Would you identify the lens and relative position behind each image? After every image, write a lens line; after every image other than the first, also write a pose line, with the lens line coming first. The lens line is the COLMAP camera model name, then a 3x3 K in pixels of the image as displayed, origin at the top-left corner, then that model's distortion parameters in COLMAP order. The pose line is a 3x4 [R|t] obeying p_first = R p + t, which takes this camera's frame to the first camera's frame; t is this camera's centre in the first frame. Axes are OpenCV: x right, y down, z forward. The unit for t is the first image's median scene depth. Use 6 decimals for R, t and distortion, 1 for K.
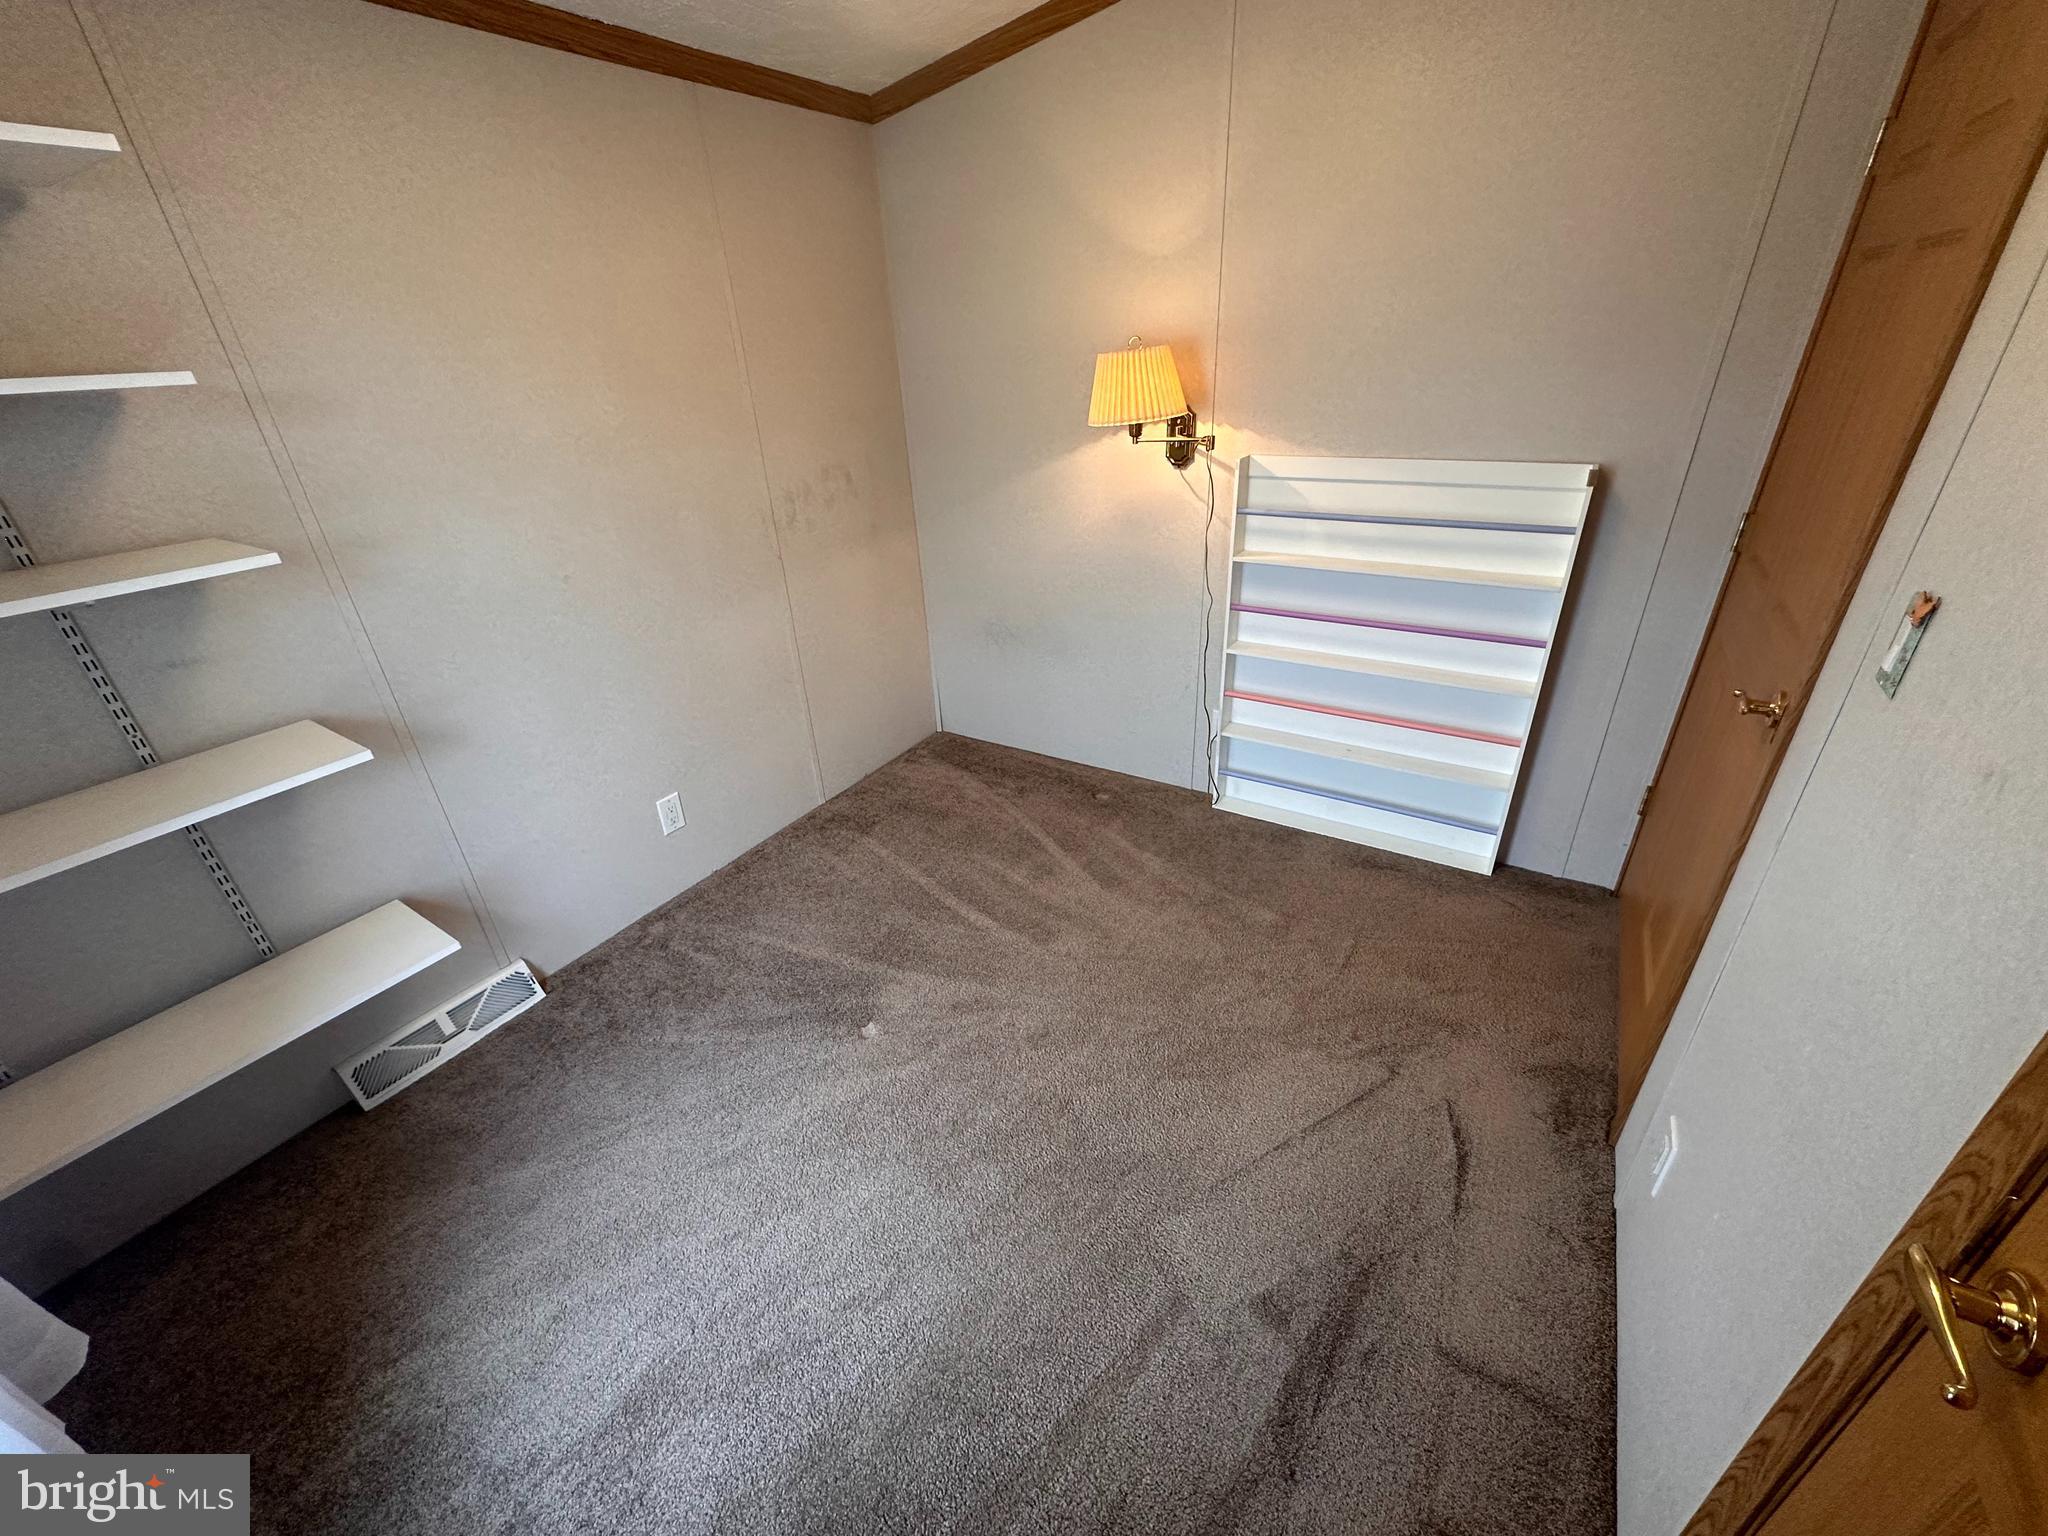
lens RADIAL K [[816.9, 0, 1022.8], [0, 816.9, 769.4], [0, 0, 1]] dist [-0.005000, 0.001165]
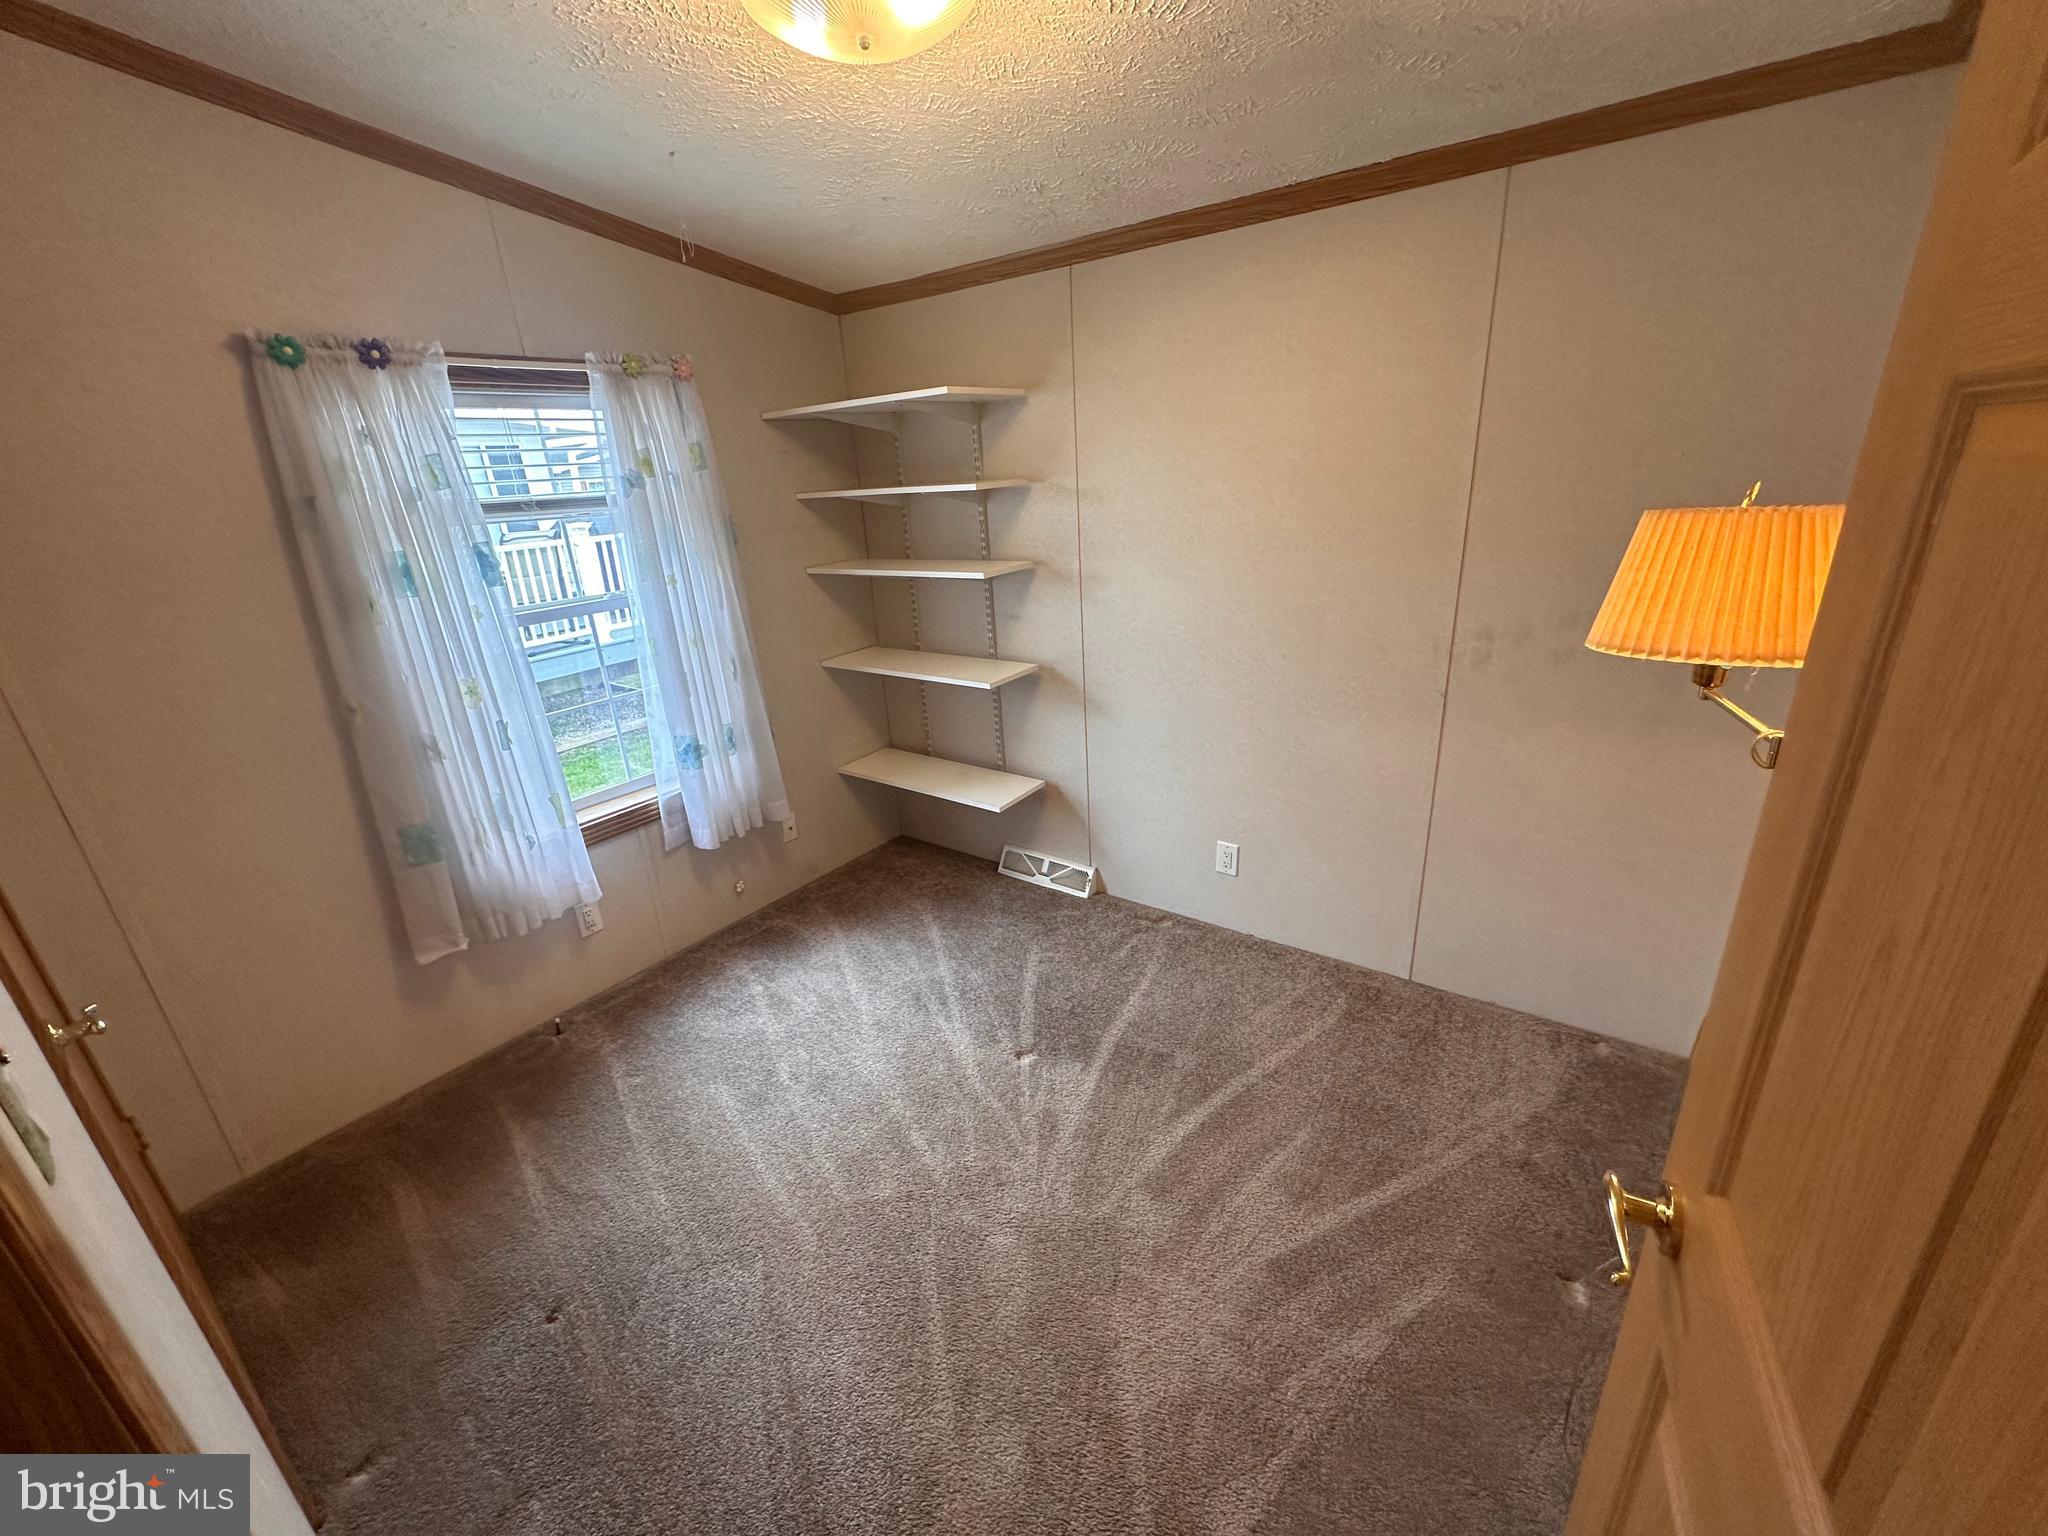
lens RADIAL K [[816.9, 0, 1022.8], [0, 816.9, 769.4], [0, 0, 1]] dist [-0.005000, 0.001165]
pose [[-0.067083, 0.390756, -0.918047, 0.584518], [-0.413714, 0.826398, 0.381977, -0.369796], [0.907932, 0.405433, 0.106224, 0.598261]]
